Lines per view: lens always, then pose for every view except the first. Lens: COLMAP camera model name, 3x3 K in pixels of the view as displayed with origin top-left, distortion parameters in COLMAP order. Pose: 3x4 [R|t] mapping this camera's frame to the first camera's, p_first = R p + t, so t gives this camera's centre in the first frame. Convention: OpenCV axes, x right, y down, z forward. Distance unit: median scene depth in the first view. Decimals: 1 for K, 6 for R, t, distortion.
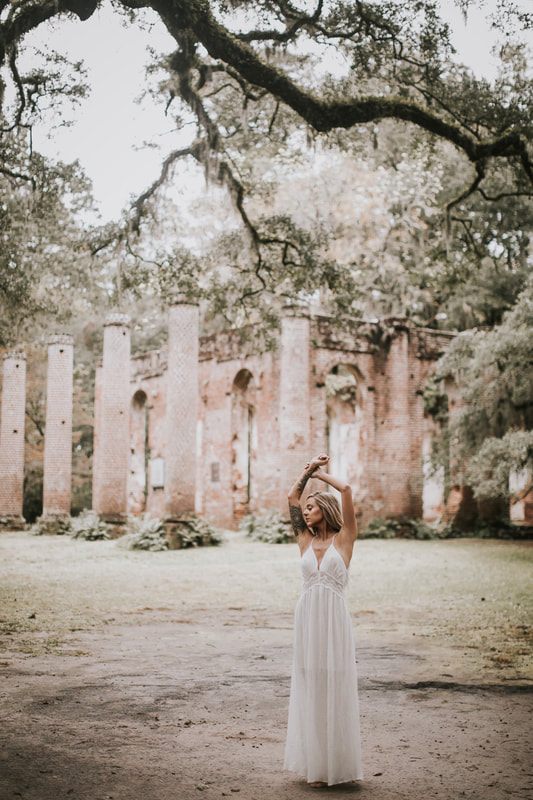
lens RADIAL K [[1269.9, 0, 266.2], [0, 1269.9, 373.2], [0, 0, 1]] dist [-0.024389, -0.063577]
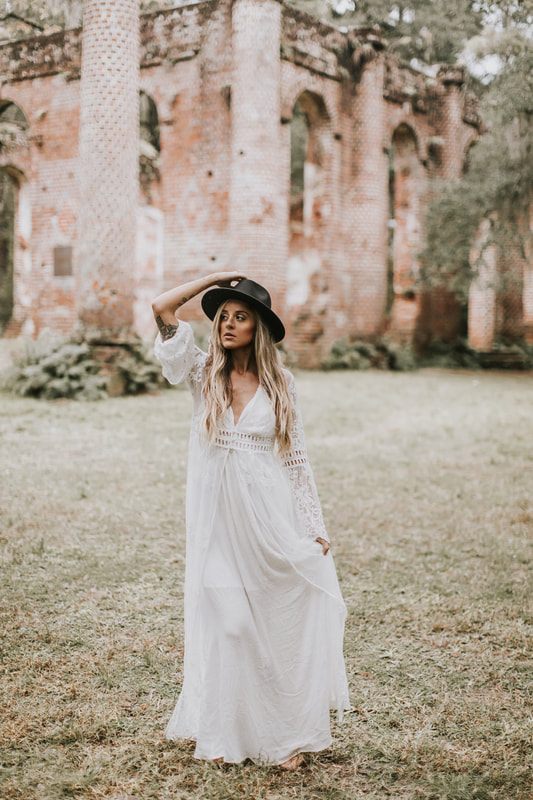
lens RADIAL K [[1160.2, 0, 264.5], [0, 1160.2, 389.0], [0, 0, 1]] dist [-0.018197, -0.157146]
pose [[0.919721, -0.007562, 0.392499, -0.183493], [-0.057188, 0.986568, 0.153012, 0.051106], [-0.388384, -0.163175, 0.906935, 0.474655]]
